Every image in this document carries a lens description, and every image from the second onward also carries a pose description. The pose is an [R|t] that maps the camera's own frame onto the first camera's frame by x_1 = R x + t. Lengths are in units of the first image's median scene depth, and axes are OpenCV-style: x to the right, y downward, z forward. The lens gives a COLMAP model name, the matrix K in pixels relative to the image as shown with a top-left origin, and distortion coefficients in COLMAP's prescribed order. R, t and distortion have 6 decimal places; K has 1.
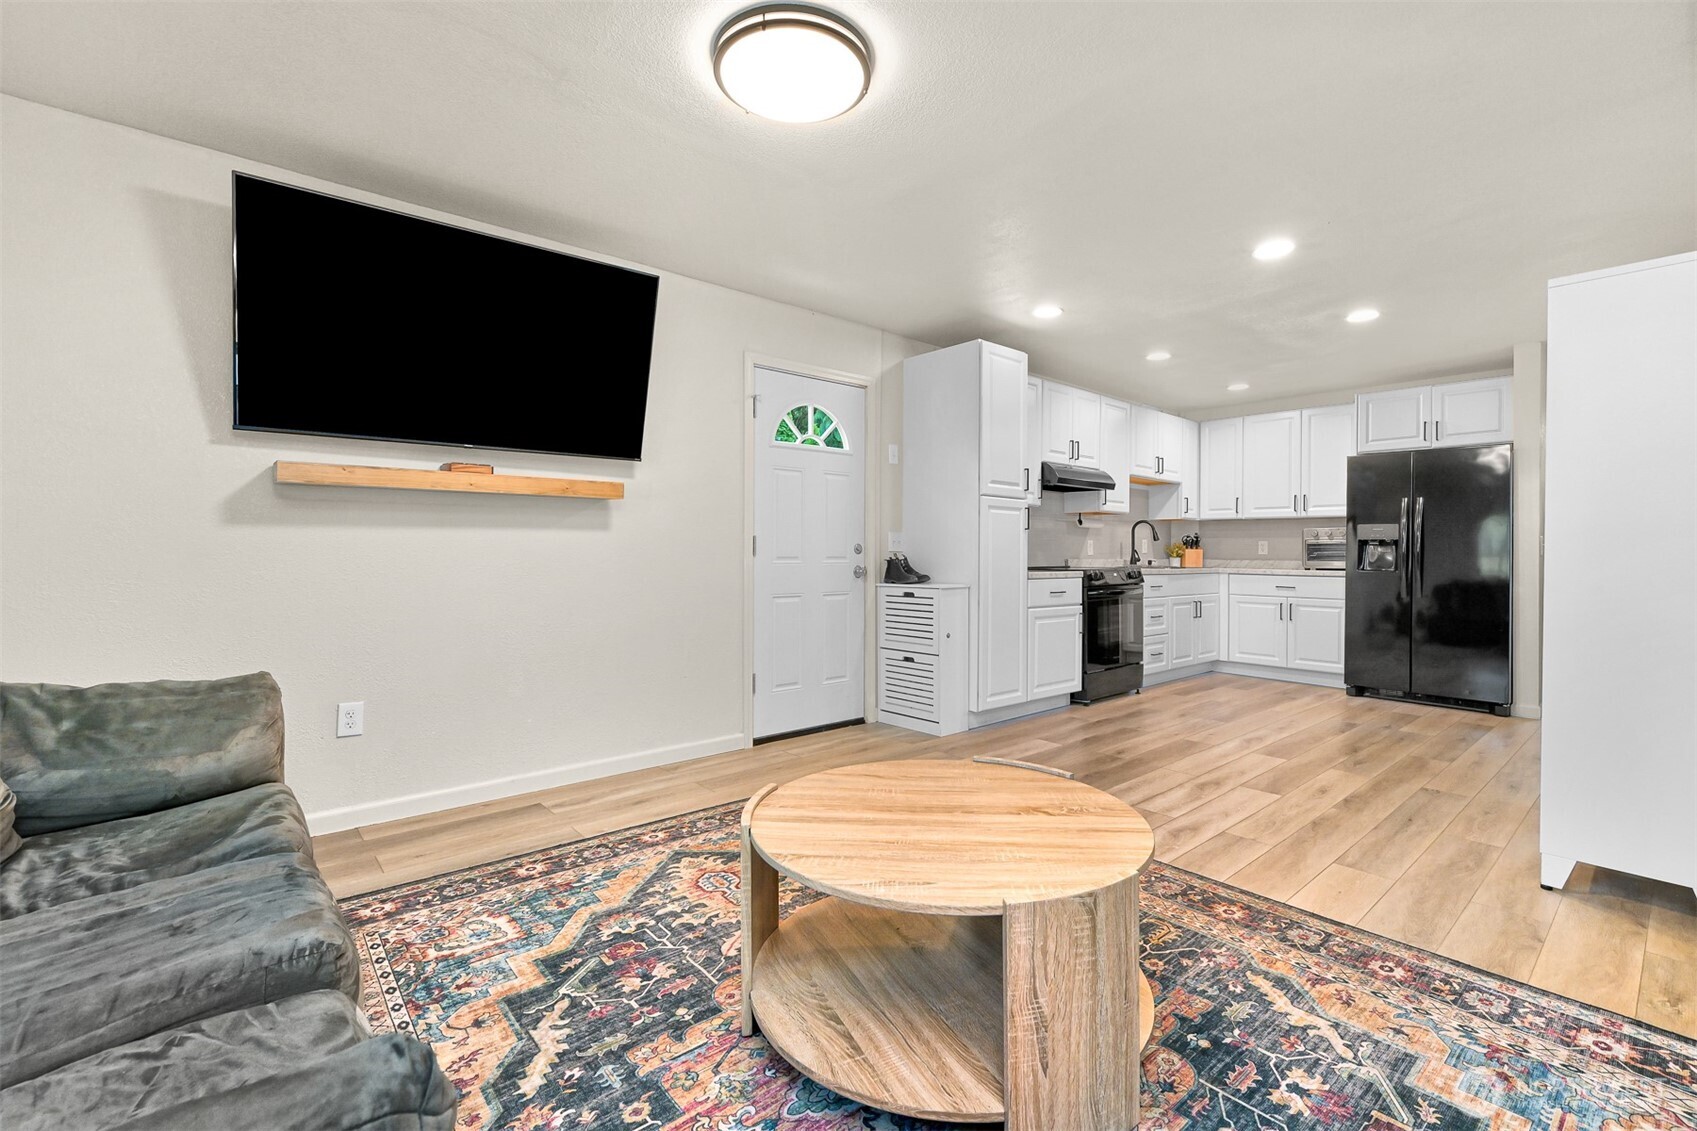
lens RADIAL K [[734.1, 0, 851.9], [0, 734.1, 552.5], [0, 0, 1]] dist [-0.000200, -0.000124]
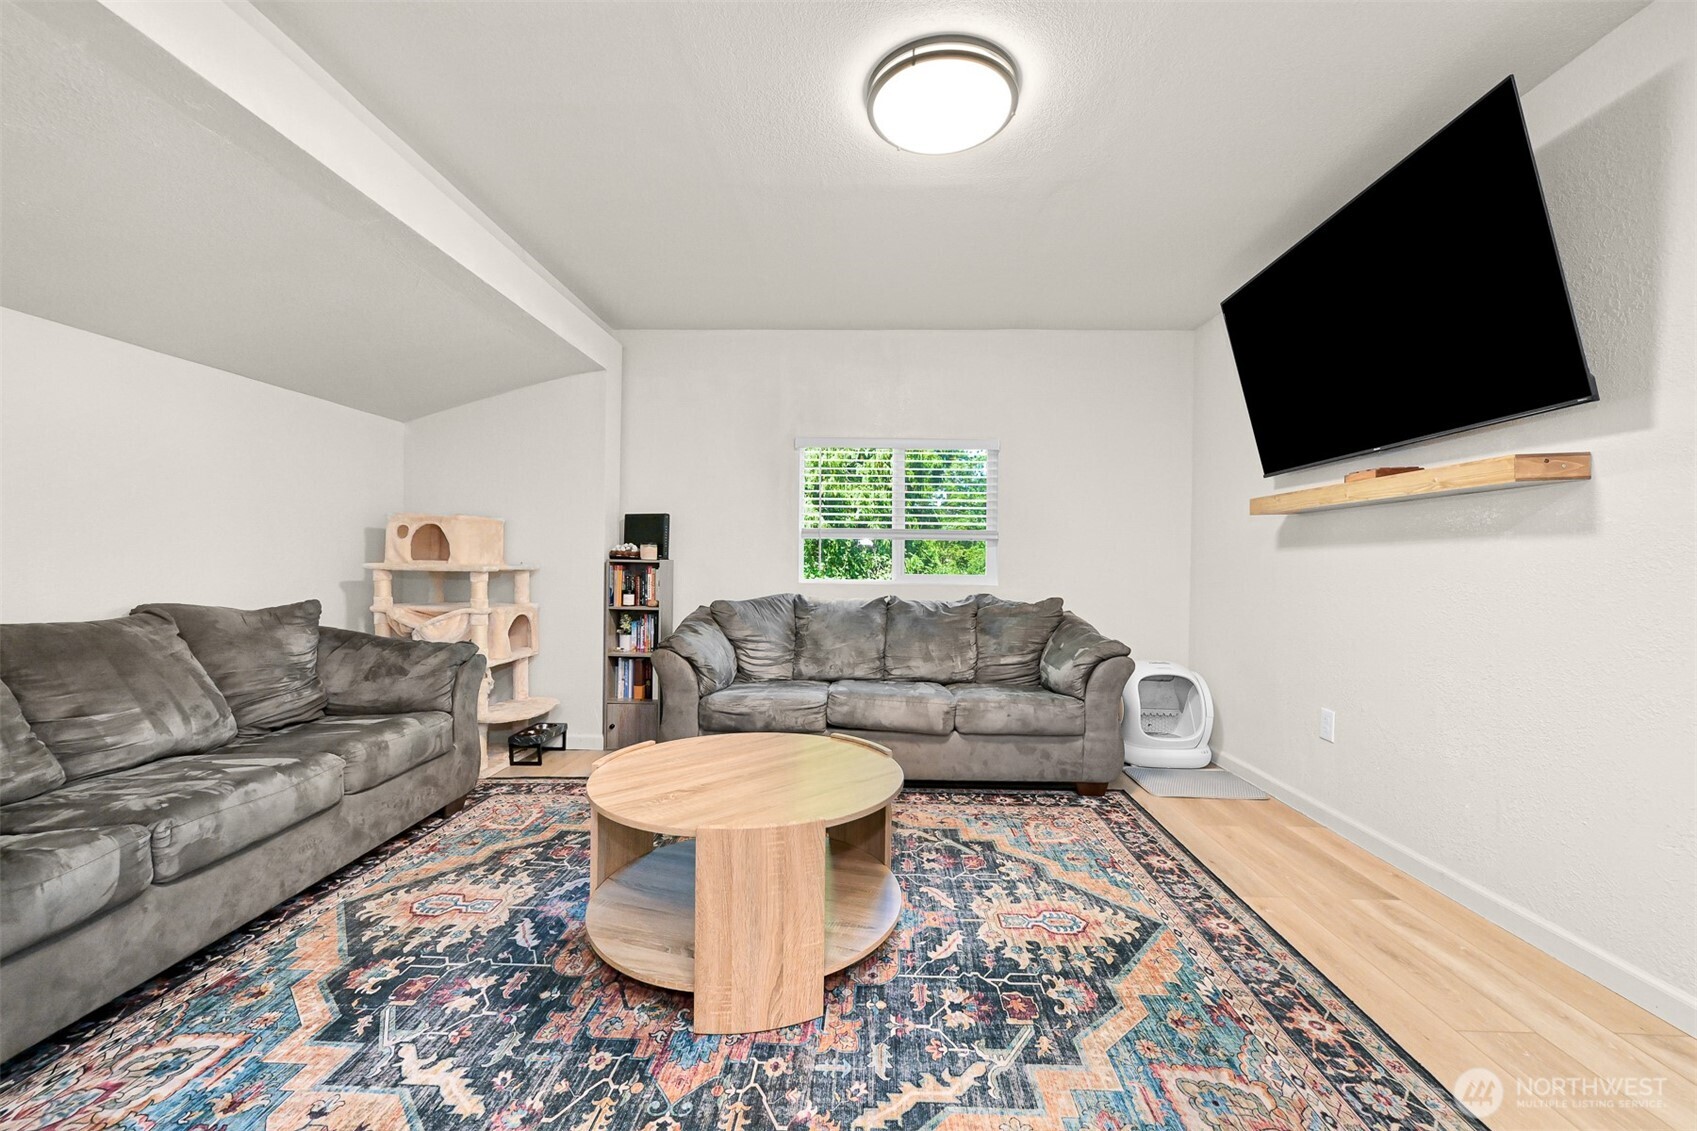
lens RADIAL K [[683.0, 0, 857.3], [0, 683.0, 570.7], [0, 0, 1]] dist [-0.000124, -0.000052]
pose [[-0.666890, -0.001341, -0.745155, 0.295322], [-0.011921, 0.999890, 0.008869, -0.000766], [0.745061, 0.014797, -0.666832, 0.641200]]
